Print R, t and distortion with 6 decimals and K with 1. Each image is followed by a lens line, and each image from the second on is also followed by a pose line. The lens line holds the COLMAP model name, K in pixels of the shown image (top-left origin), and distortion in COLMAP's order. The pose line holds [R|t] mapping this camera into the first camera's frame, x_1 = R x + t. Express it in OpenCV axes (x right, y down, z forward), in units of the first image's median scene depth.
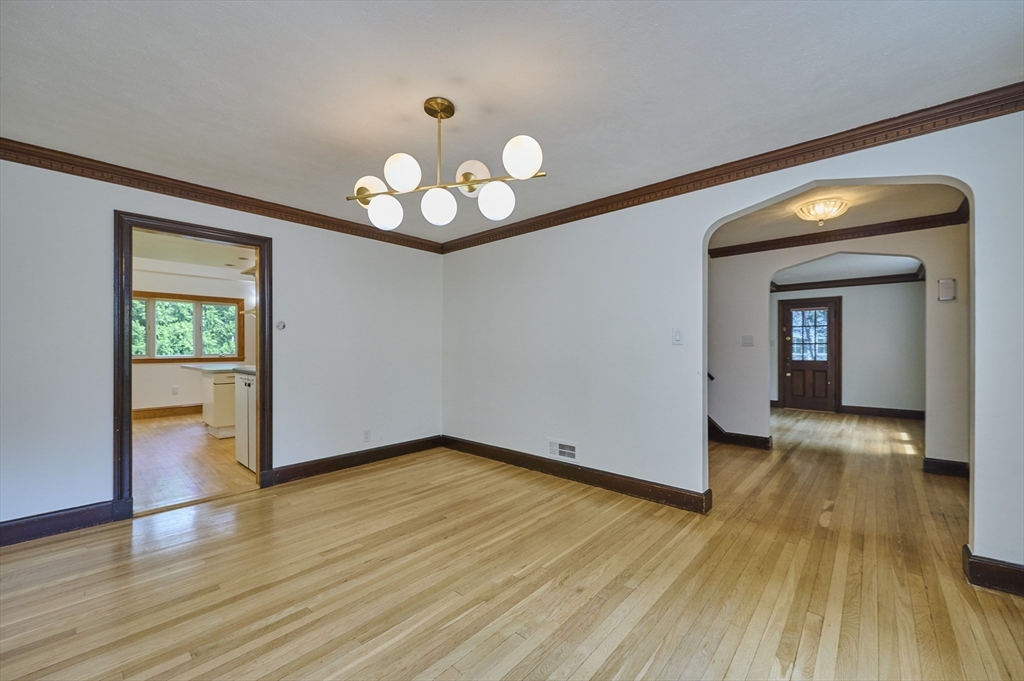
lens RADIAL K [[406.9, 0, 510.4], [0, 406.9, 345.7], [0, 0, 1]] dist [-0.001904, -0.000186]
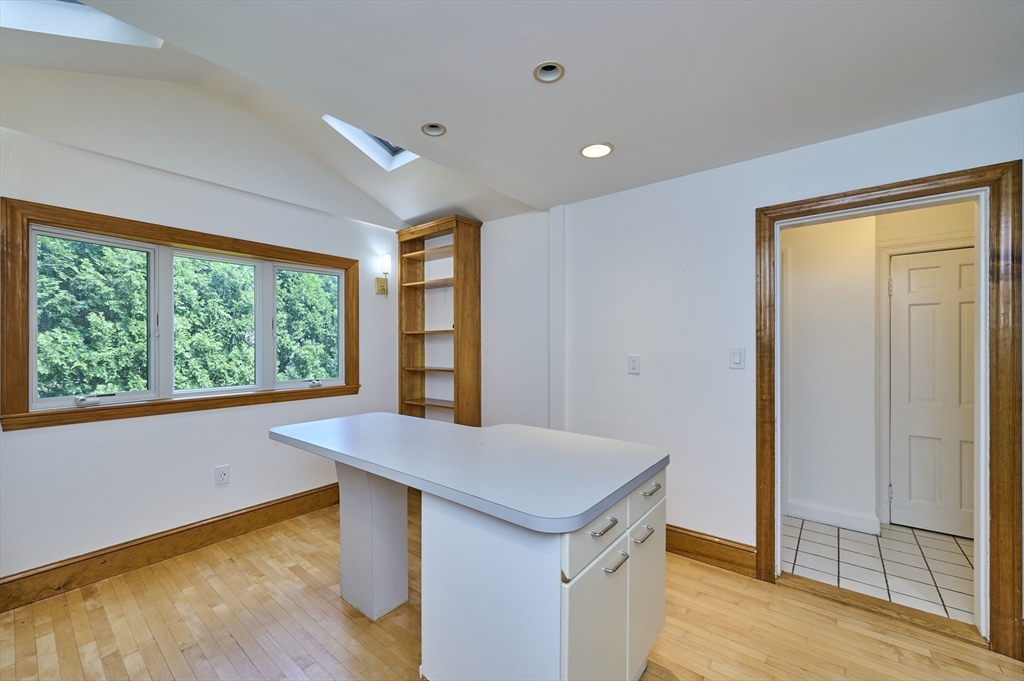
lens RADIAL K [[406.9, 0, 510.4], [0, 406.9, 345.7], [0, 0, 1]] dist [-0.001904, -0.000186]
pose [[0.998183, -0.002206, 0.060217, -0.317882], [0.001905, 0.999985, 0.005059, -0.012401], [-0.060228, -0.004935, 0.998172, 0.327328]]
